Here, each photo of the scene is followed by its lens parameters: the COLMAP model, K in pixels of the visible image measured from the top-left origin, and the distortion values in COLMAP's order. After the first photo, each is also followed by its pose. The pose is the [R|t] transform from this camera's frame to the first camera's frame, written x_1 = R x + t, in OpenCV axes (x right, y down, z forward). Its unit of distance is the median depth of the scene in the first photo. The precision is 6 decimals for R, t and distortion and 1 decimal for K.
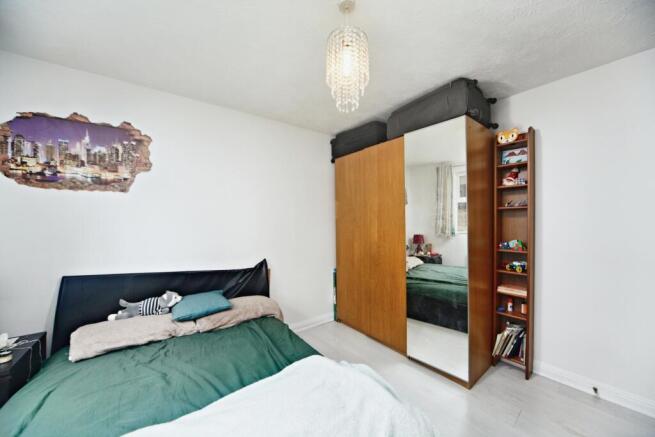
lens RADIAL K [[233.1, 0, 326.9], [0, 233.1, 221.2], [0, 0, 1]] dist [-0.000203, 0.000031]
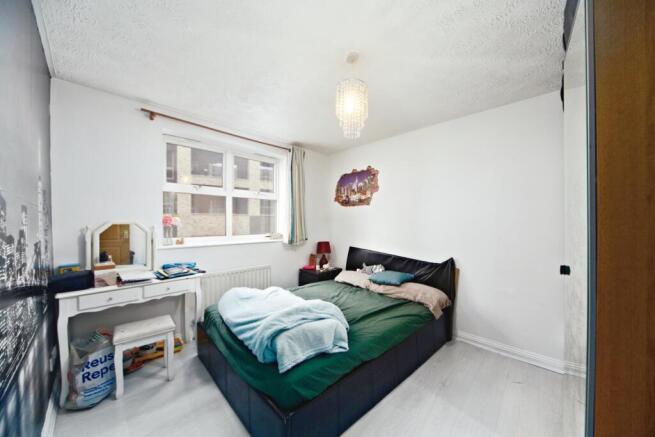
lens RADIAL K [[233.1, 0, 326.9], [0, 233.1, 221.2], [0, 0, 1]] dist [-0.000203, 0.000031]
pose [[0.163149, -0.002358, -0.986599, 0.901624], [0.001678, 0.999996, -0.002113, 0.004744], [0.986600, -0.001311, 0.163152, 0.400607]]
